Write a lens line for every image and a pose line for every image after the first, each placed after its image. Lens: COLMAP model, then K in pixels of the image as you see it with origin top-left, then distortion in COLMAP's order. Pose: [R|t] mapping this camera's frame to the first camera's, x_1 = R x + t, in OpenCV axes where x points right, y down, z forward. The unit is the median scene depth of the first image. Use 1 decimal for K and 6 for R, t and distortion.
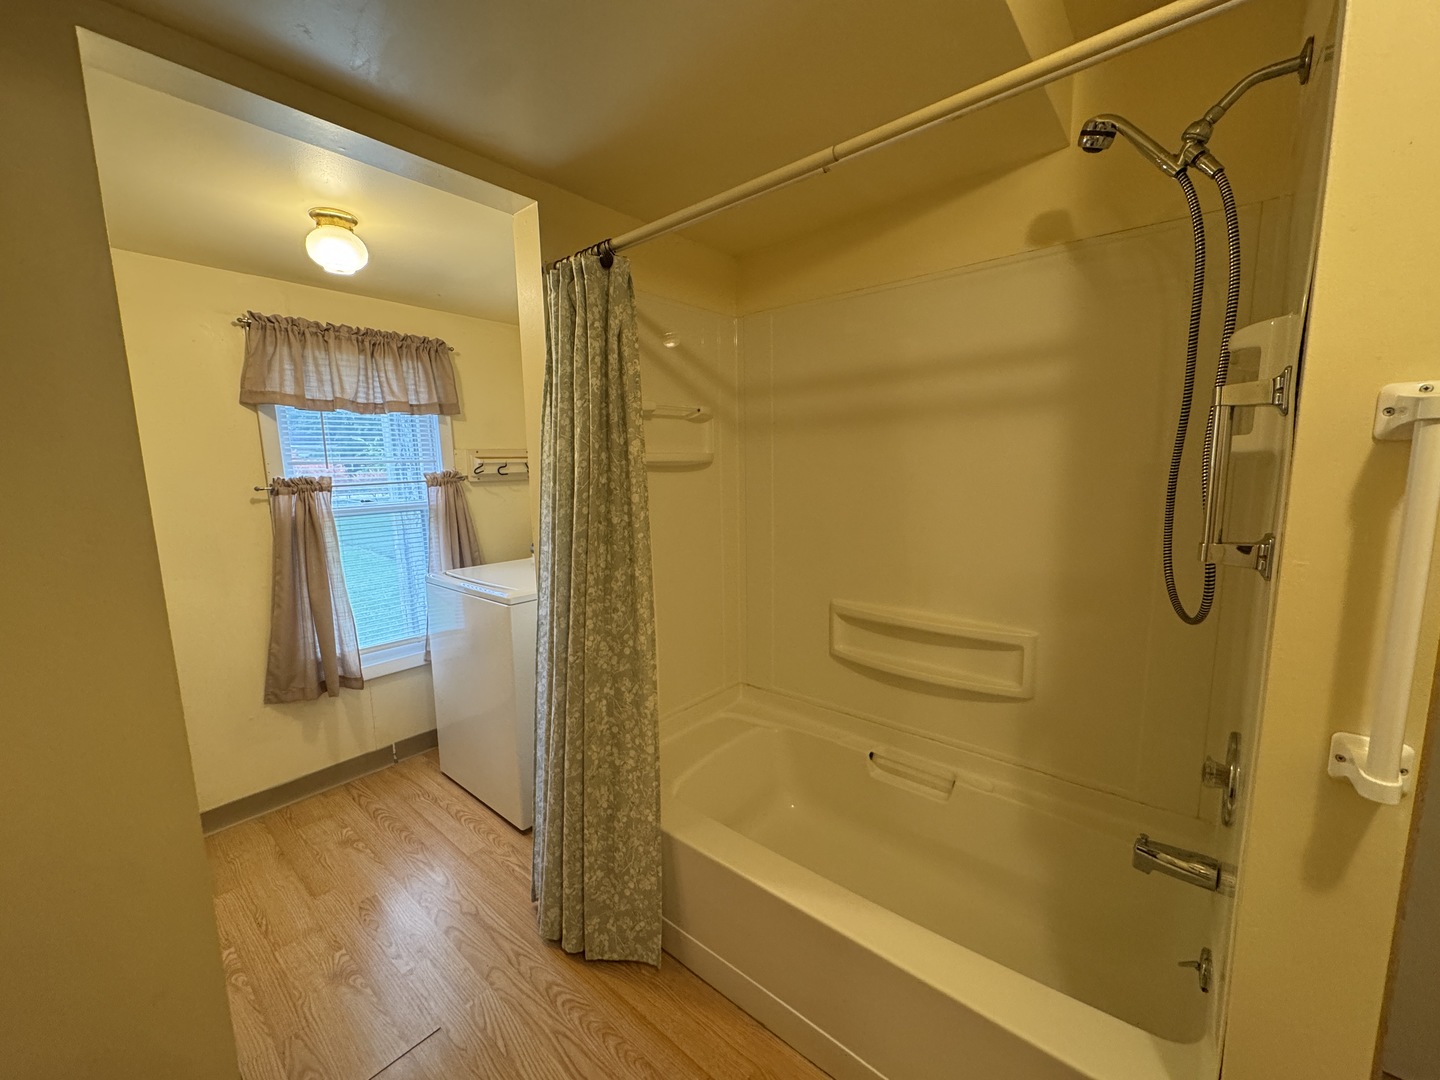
lens RADIAL K [[573.3, 0, 721.6], [0, 573.3, 538.7], [0, 0, 1]] dist [-0.001159, 0.000396]
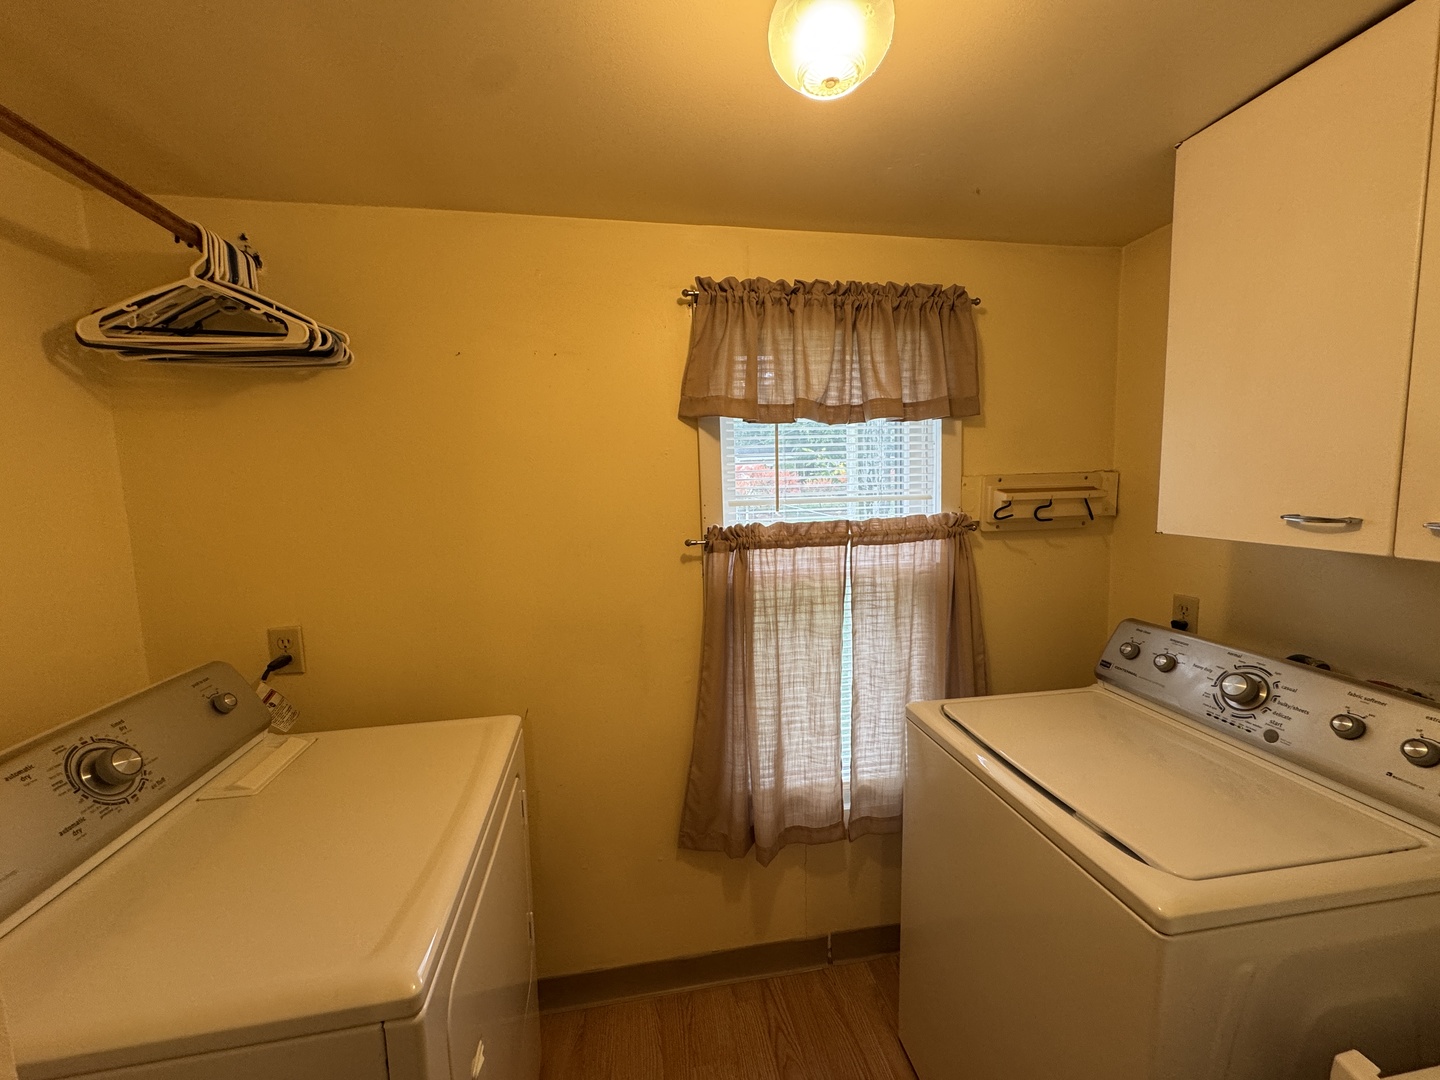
lens RADIAL K [[573.3, 0, 719.6], [0, 573.3, 536.7], [0, 0, 1]] dist [-0.001159, 0.000396]
pose [[0.752214, 0.070640, -0.655121, -0.312175], [-0.079567, 0.996699, 0.016112, -0.099082], [0.654097, 0.040007, 0.755352, 0.470366]]
